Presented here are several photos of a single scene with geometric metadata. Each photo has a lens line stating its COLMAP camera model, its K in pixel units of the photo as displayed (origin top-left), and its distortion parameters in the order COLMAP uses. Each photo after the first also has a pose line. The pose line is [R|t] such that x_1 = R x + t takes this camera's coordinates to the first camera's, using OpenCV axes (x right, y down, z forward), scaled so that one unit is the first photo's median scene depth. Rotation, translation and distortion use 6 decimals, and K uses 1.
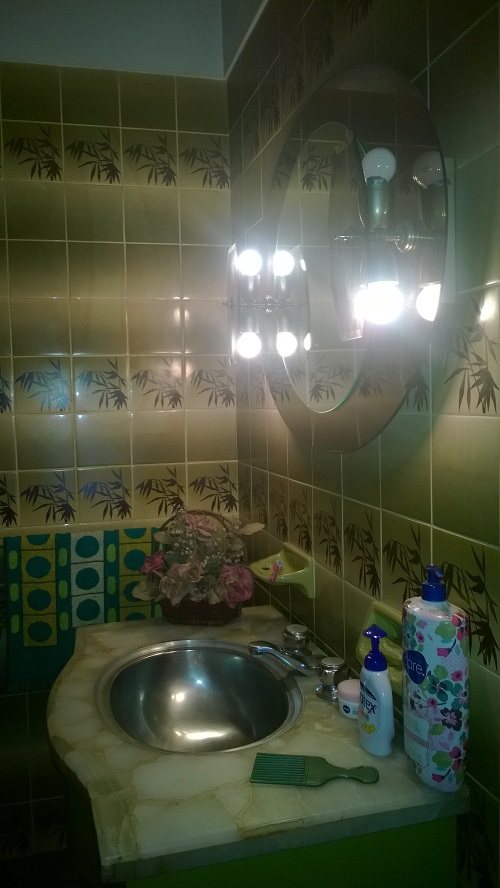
lens RADIAL K [[673.2, 0, 248.5], [0, 673.2, 439.5], [0, 0, 1]] dist [0.007662, -0.016978]
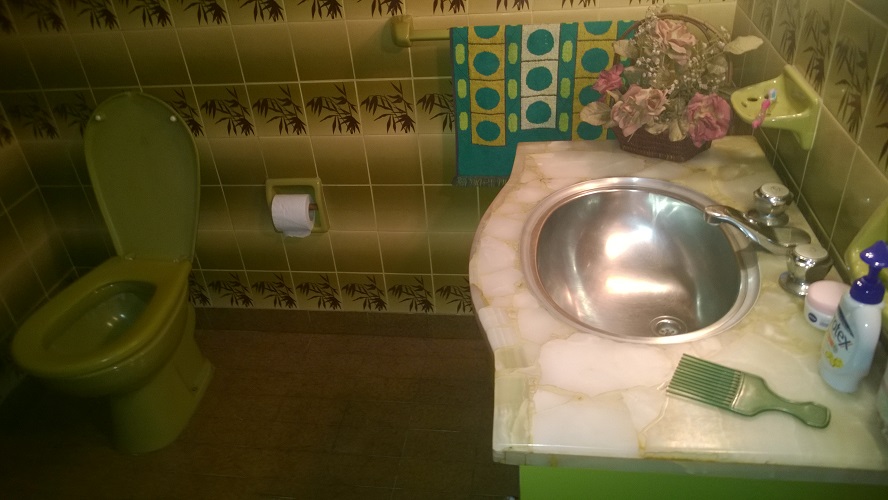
lens RADIAL K [[673.2, 0, 448.5], [0, 673.2, 255.9], [0, 0, 1]] dist [0.007662, -0.016978]
pose [[0.916951, 0.183424, -0.354340, 0.013241], [0.029472, 0.854507, 0.518603, -0.074096], [0.397910, -0.485976, 0.778135, 0.174780]]
